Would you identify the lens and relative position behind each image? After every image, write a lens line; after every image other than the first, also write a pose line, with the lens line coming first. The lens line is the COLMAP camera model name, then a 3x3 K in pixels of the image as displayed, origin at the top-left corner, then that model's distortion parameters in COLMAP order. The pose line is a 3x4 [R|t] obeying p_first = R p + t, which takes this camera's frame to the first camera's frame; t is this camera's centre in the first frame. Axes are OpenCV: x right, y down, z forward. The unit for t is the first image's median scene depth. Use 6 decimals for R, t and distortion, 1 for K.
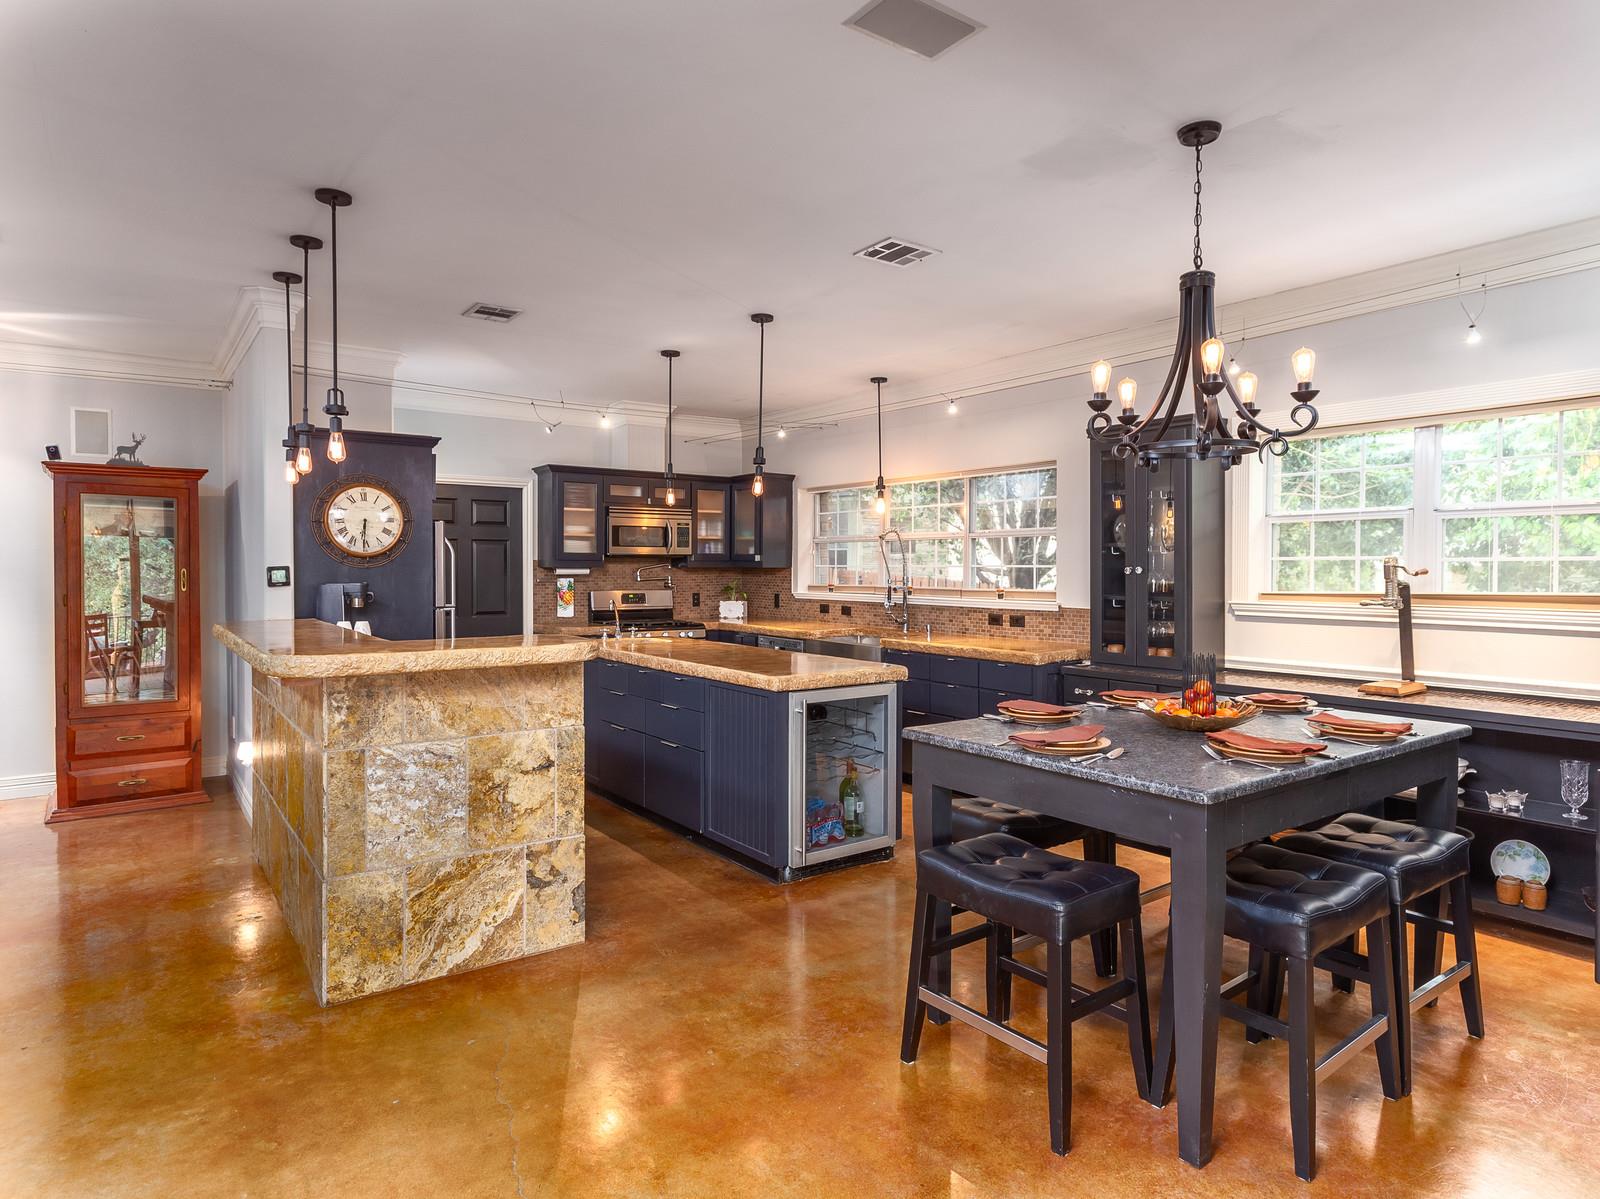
lens RADIAL K [[928.8, 0, 800.0], [0, 928.8, 599.5], [0, 0, 1]] dist [0.027136, 0.000310]
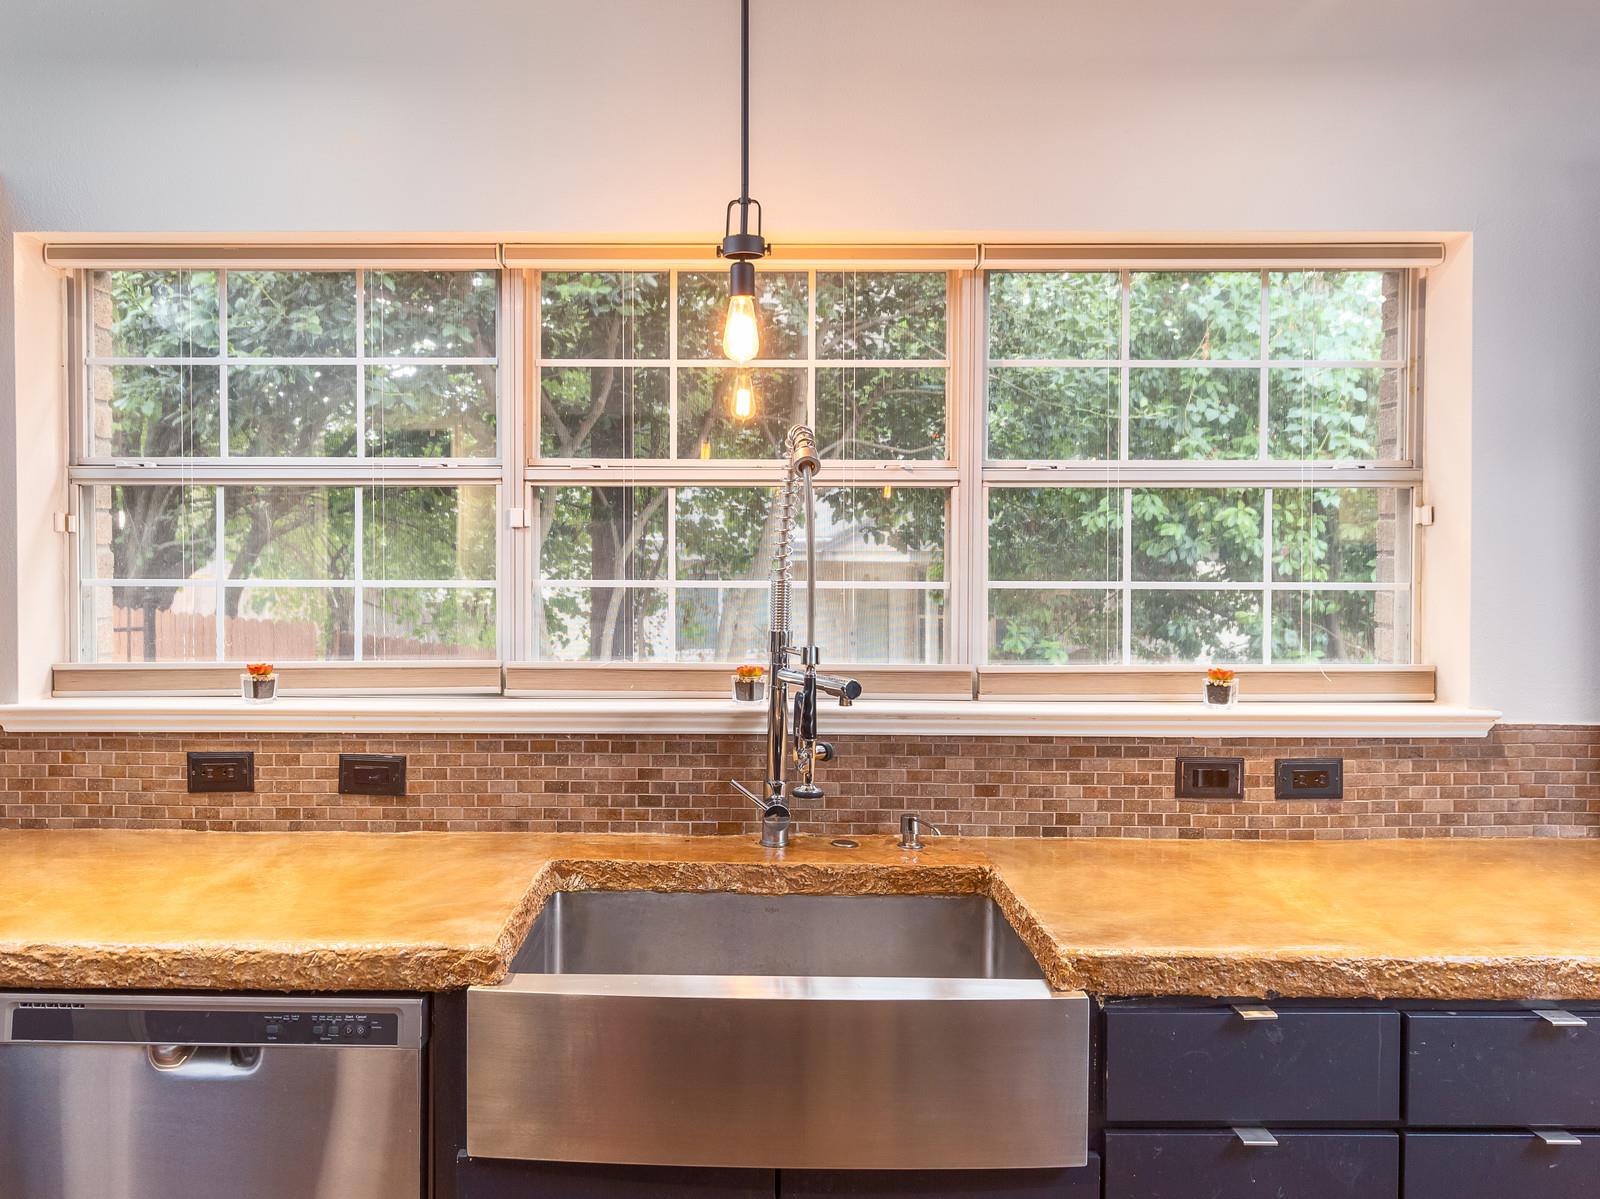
lens RADIAL K [[1211.6, 0, 739.0], [0, 1211.6, 580.9], [0, 0, 1]] dist [0.008766, -0.002596]
pose [[0.595895, -0.015022, 0.802922, -0.139555], [0.026365, 0.999652, -0.000865, -0.034093], [-0.802630, 0.021684, 0.596083, 0.733403]]
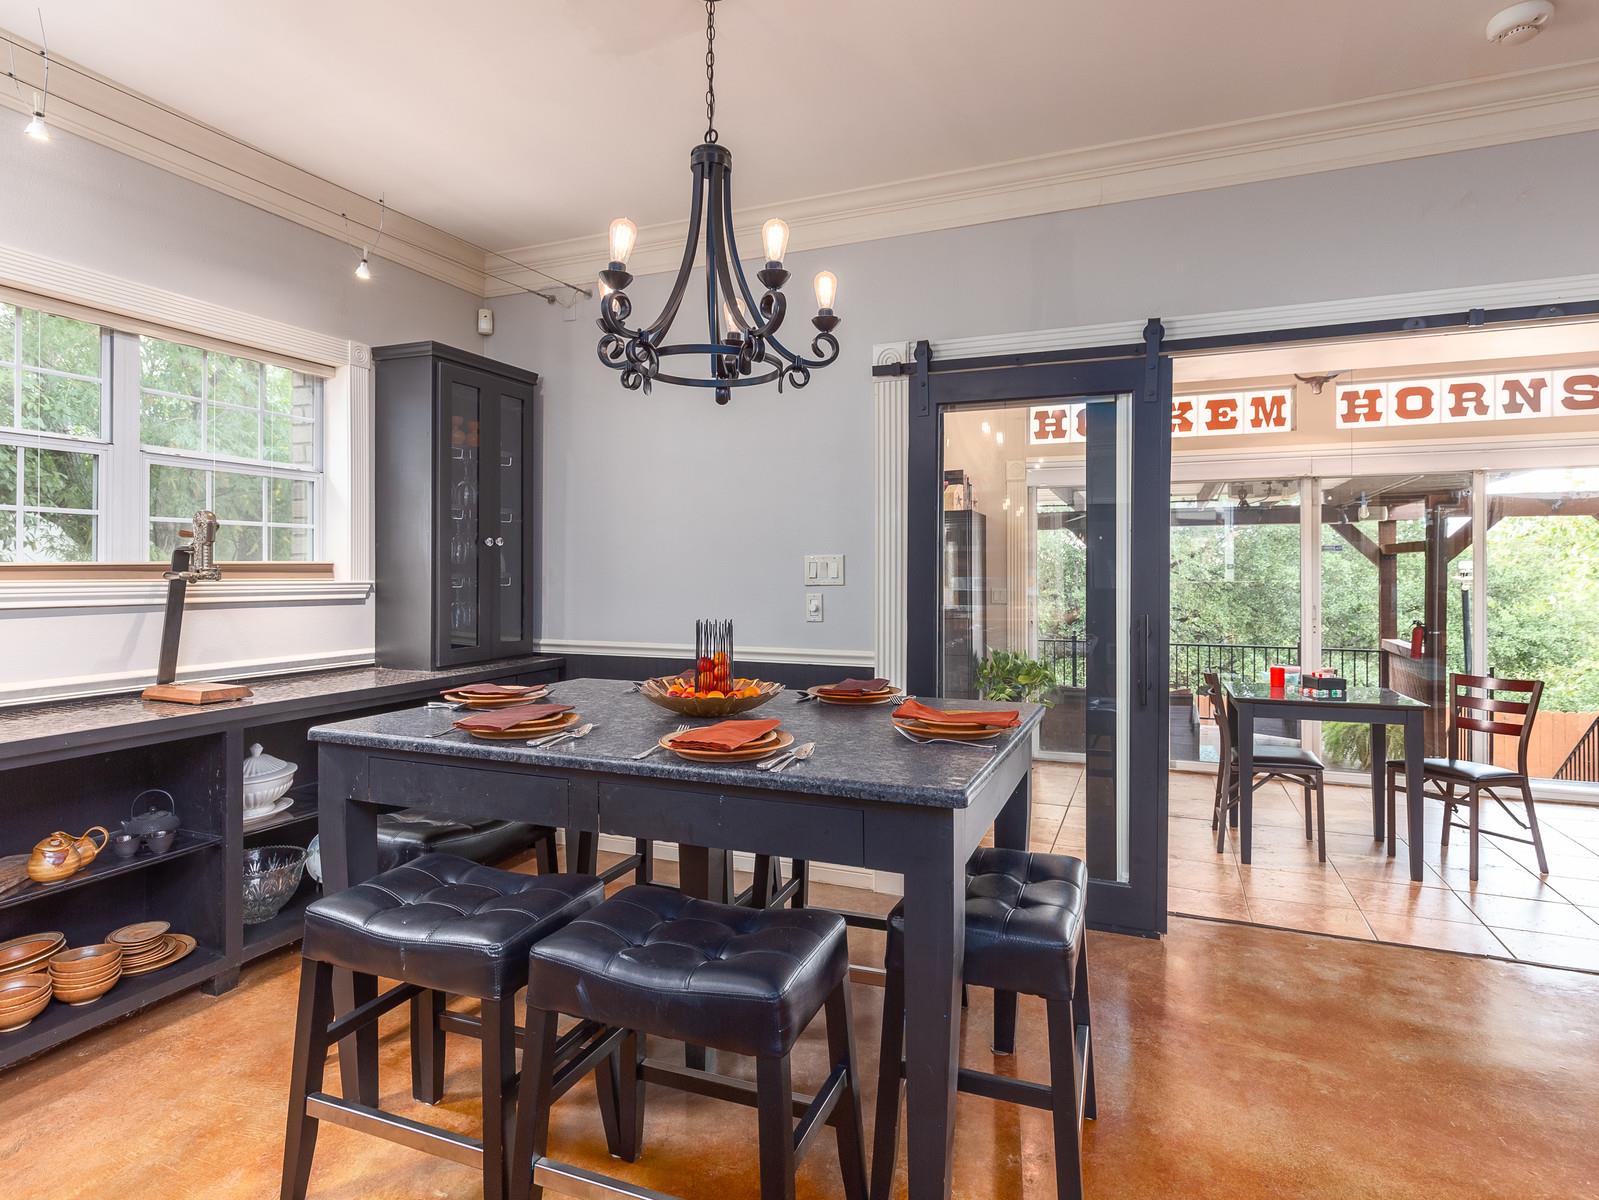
lens RADIAL K [[864.5, 0, 799.5], [0, 864.5, 574.2], [0, 0, 1]] dist [0.002759, 0.000407]
pose [[-0.520360, -0.001639, 0.853946, -0.098132], [0.030091, 0.999342, 0.020254, 0.001703], [-0.853417, 0.036235, -0.519968, 0.511909]]
